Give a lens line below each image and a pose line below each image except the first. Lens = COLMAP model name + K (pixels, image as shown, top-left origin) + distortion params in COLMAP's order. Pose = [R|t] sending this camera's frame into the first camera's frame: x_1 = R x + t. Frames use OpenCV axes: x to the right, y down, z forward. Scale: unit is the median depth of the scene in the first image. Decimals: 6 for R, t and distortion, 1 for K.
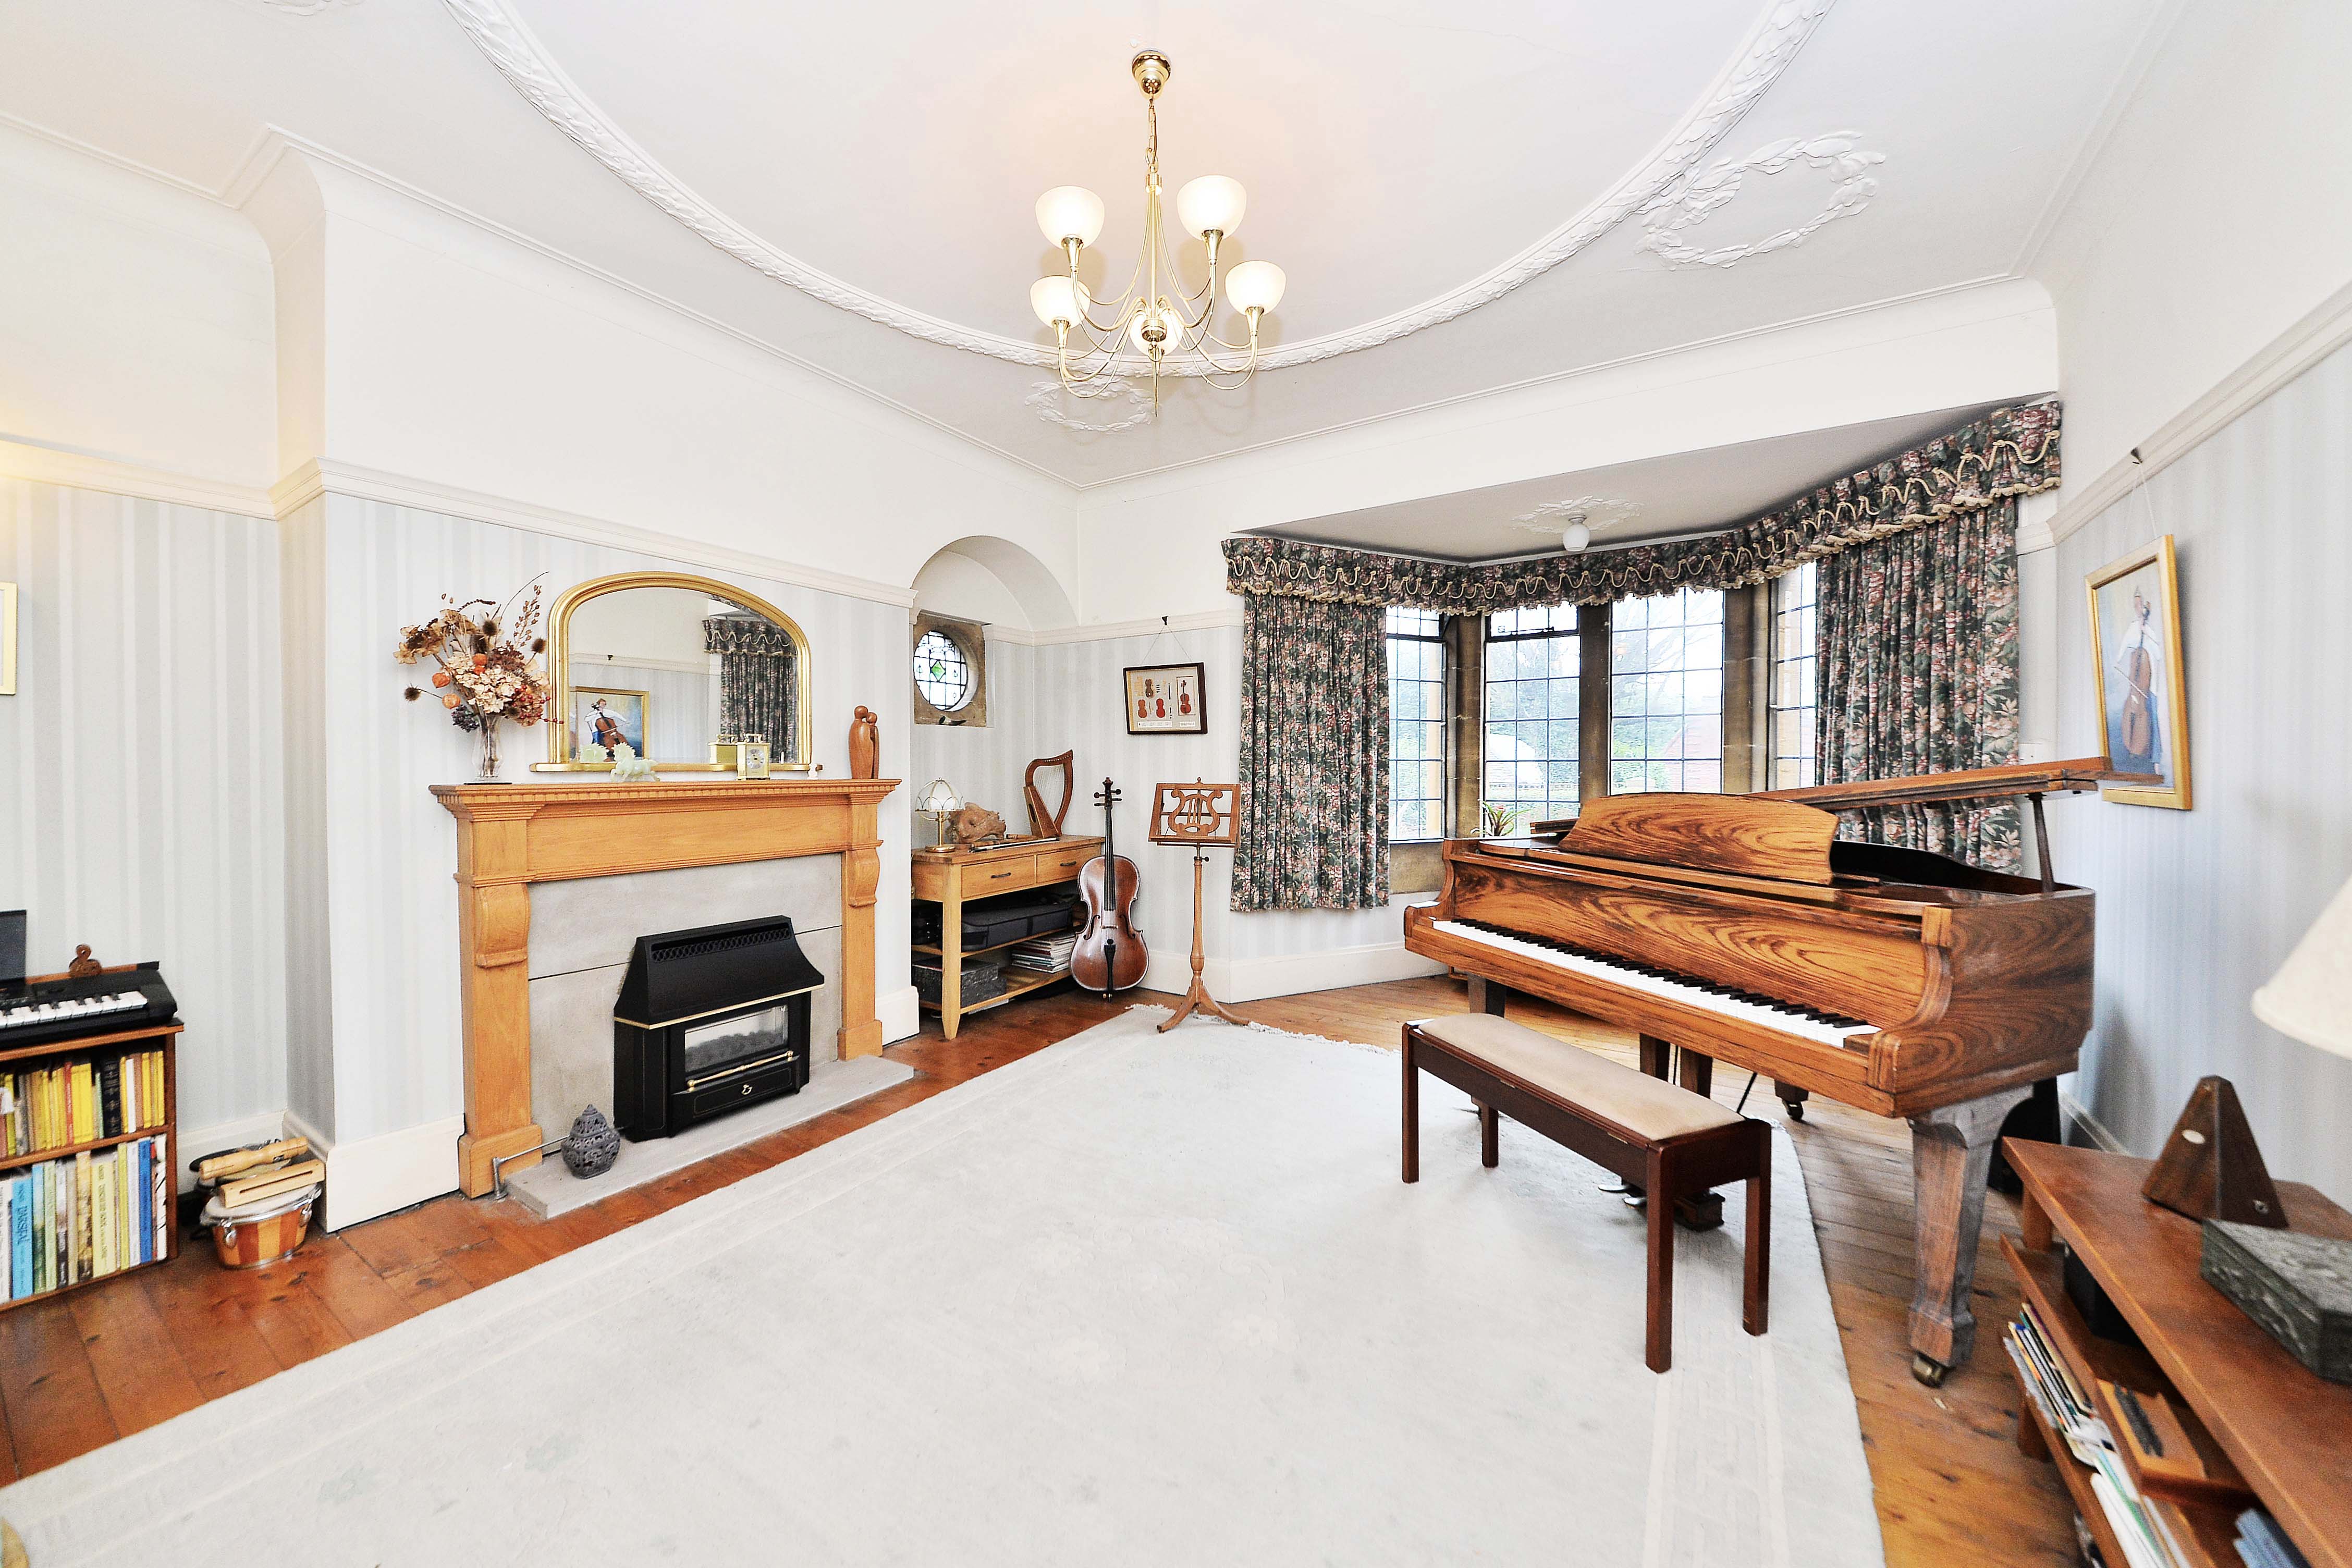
lens RADIAL K [[835.8, 0, 1172.9], [0, 835.8, 782.8], [0, 0, 1]] dist [-0.016235, -0.000222]
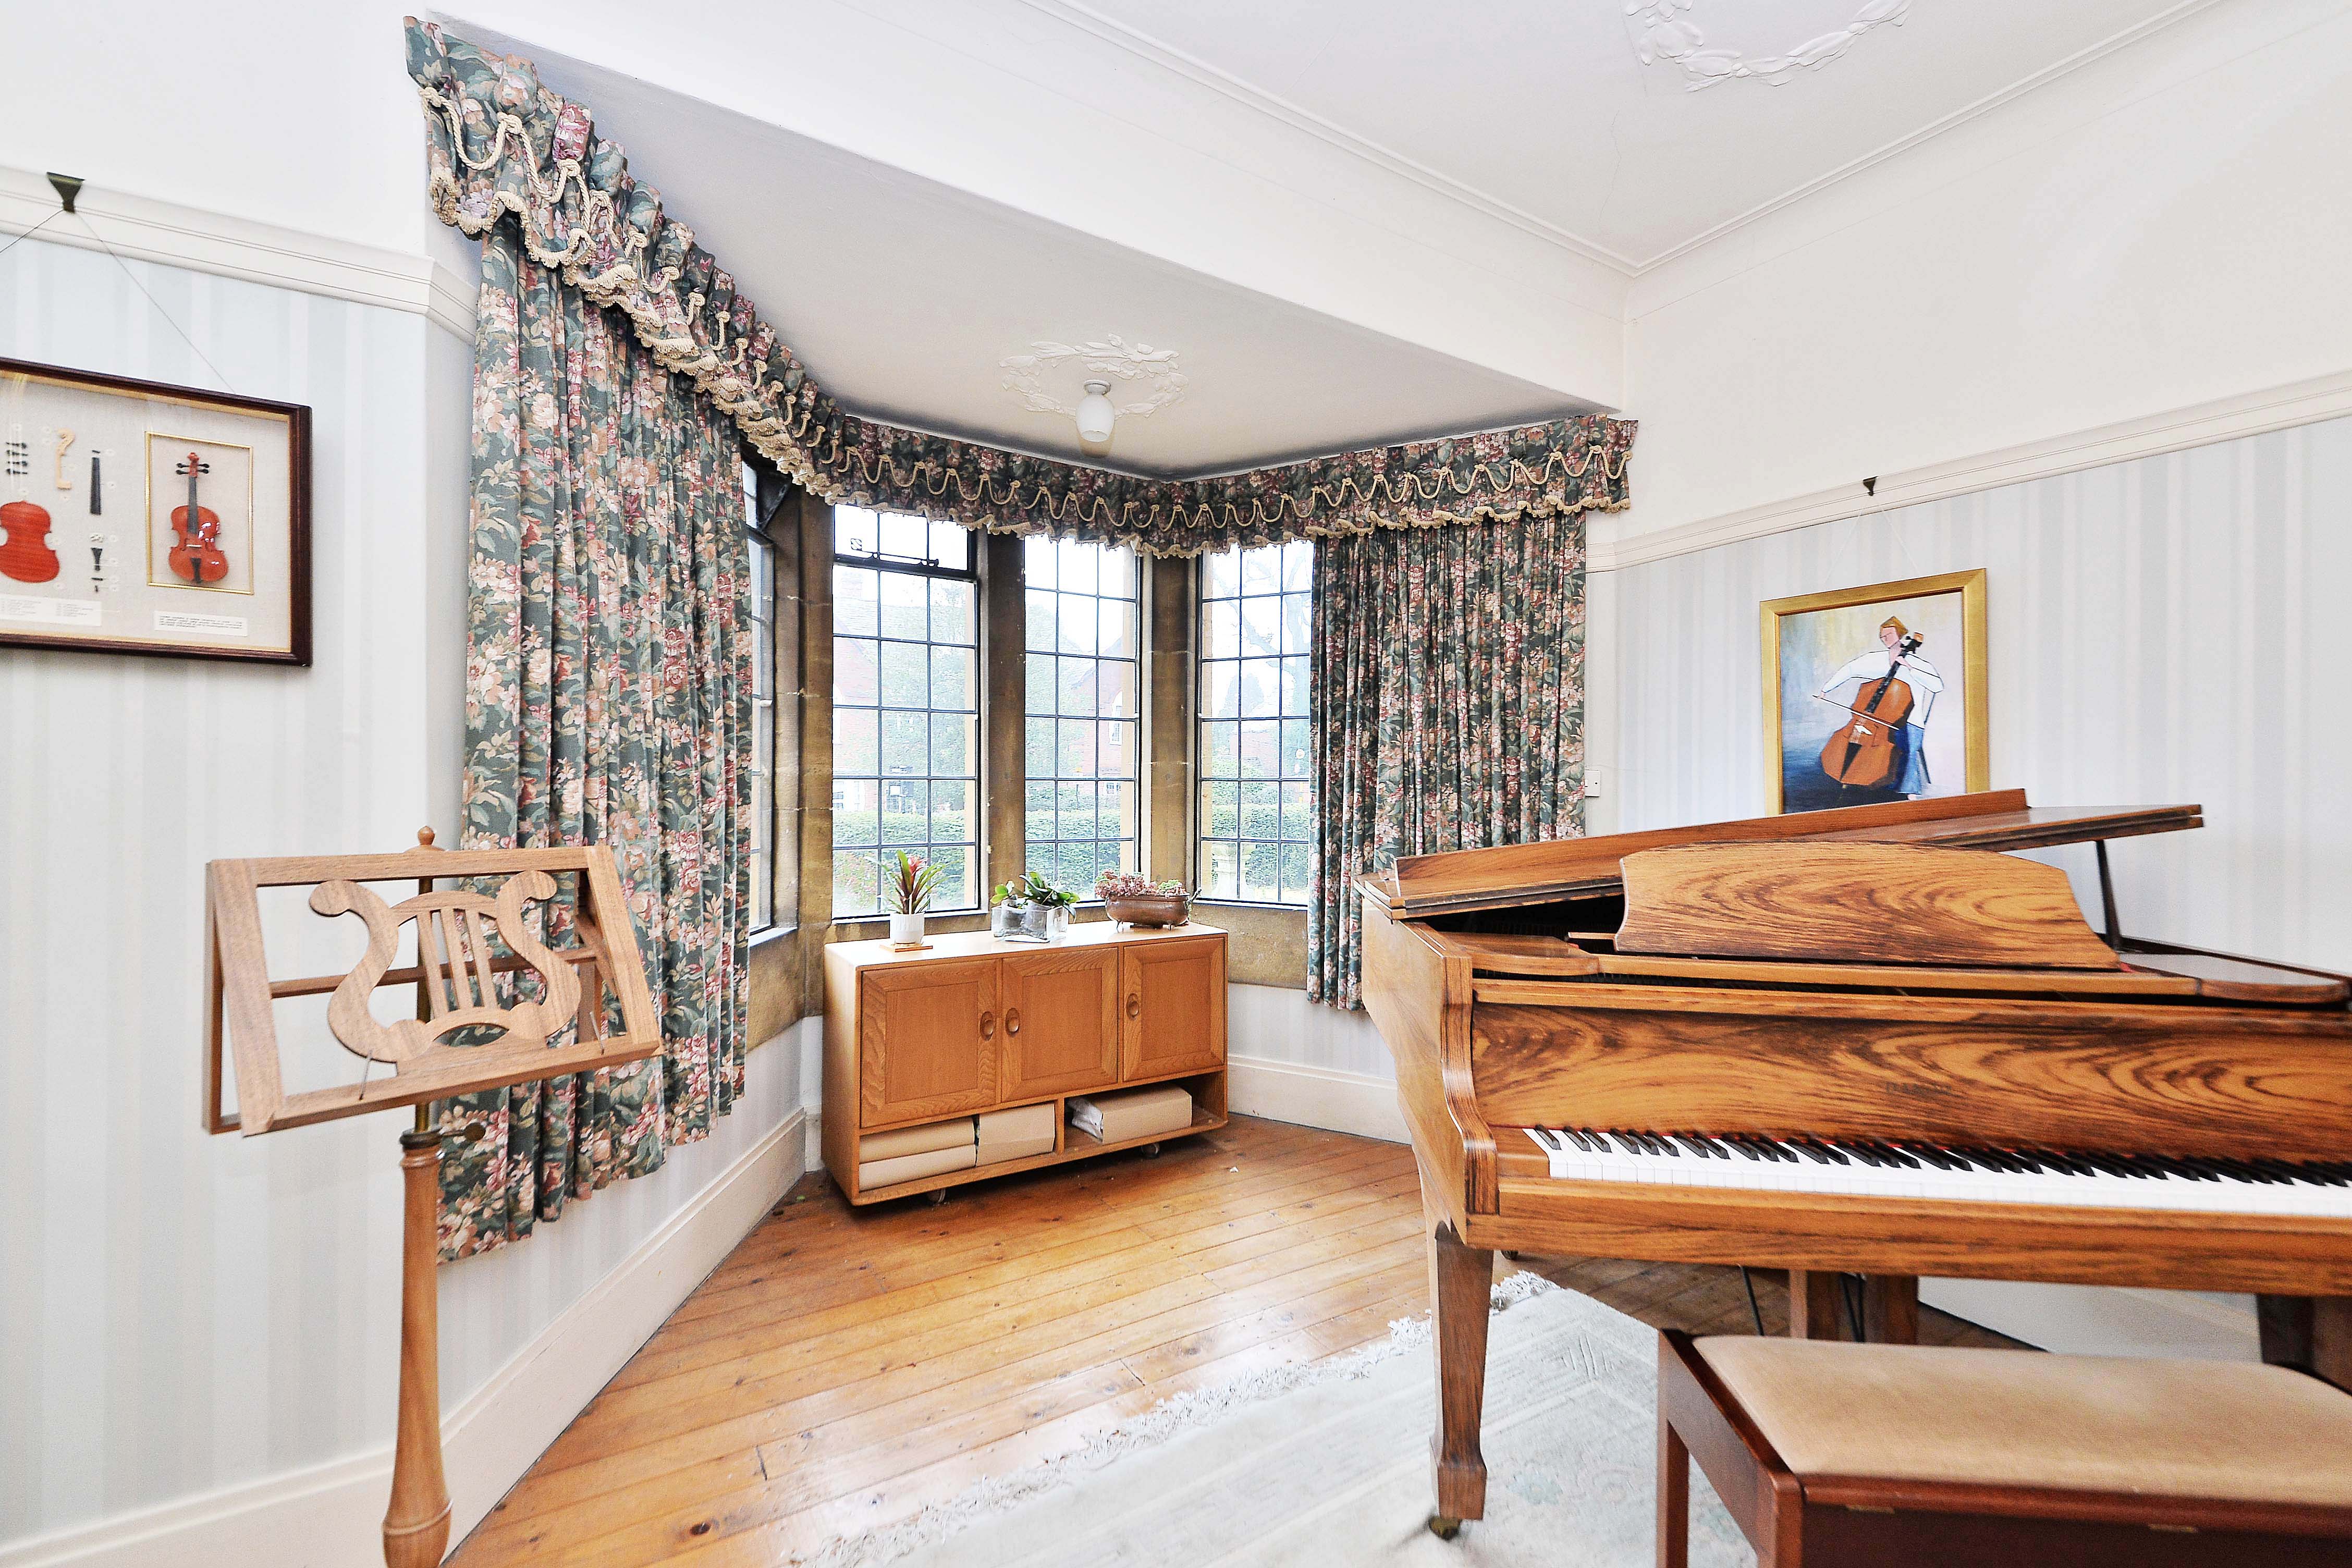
lens RADIAL K [[987.5, 0, 1179.3], [0, 987.5, 793.9], [0, 0, 1]] dist [0.033508, -0.016976]
pose [[0.424949, -0.001331, 0.905217, -0.216878], [0.008641, 0.999959, -0.002586, -0.020356], [-0.905176, 0.008921, 0.424943, 0.913560]]
